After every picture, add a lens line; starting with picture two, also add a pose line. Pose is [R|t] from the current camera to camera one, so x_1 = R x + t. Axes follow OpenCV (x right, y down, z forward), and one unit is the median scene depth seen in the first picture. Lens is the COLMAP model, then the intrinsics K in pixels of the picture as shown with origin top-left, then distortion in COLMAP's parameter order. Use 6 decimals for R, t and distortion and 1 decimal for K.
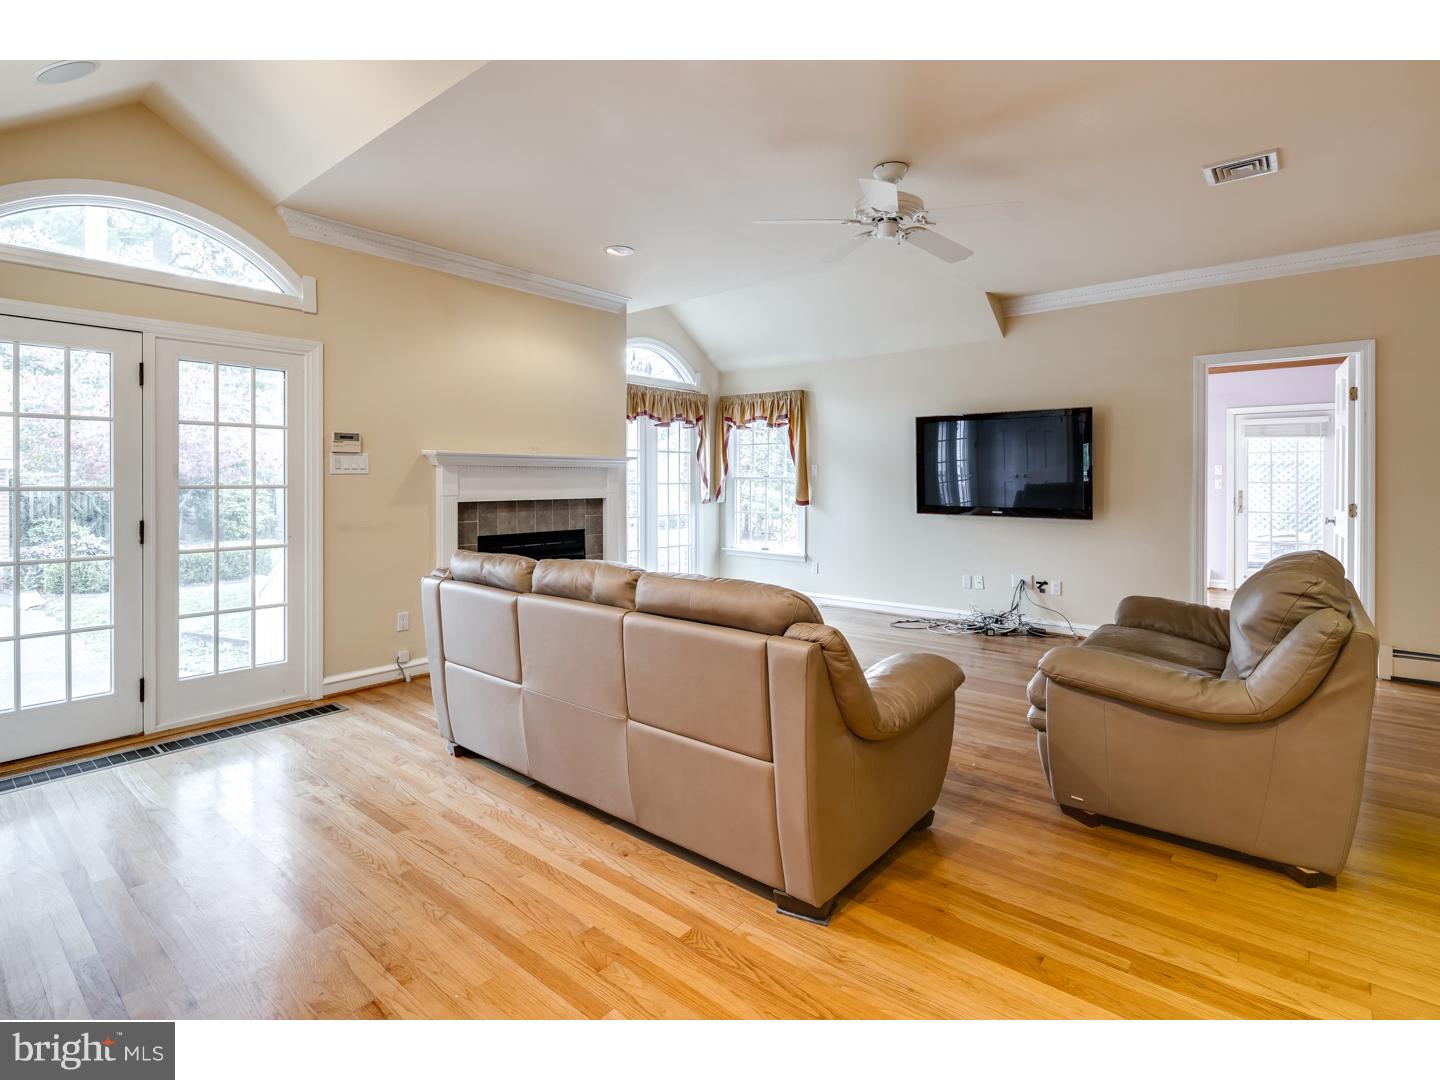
lens RADIAL K [[702.3, 0, 718.6], [0, 702.3, 482.3], [0, 0, 1]] dist [0.000906, -0.000826]
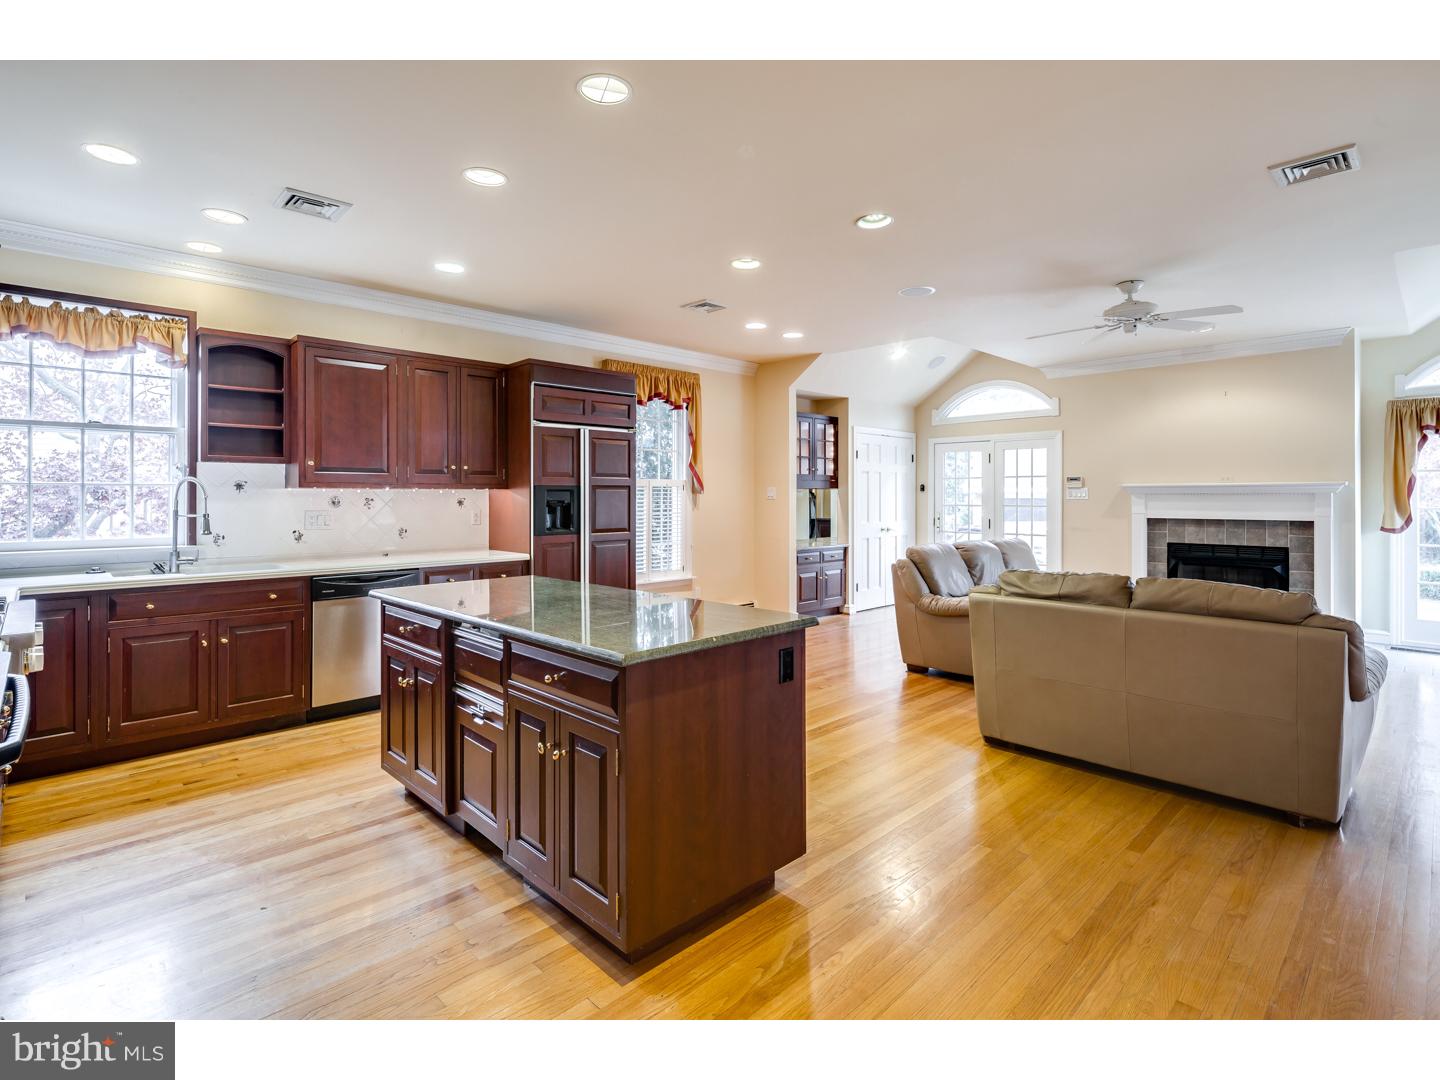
lens RADIAL K [[710.3, 0, 719.2], [0, 710.3, 497.6], [0, 0, 1]] dist [-0.002077, -0.000726]
pose [[-0.096998, 0.002407, -0.995282, 1.050191], [-0.003254, 0.999991, 0.002736, -0.014178], [0.995279, 0.003504, -0.096989, 0.194987]]
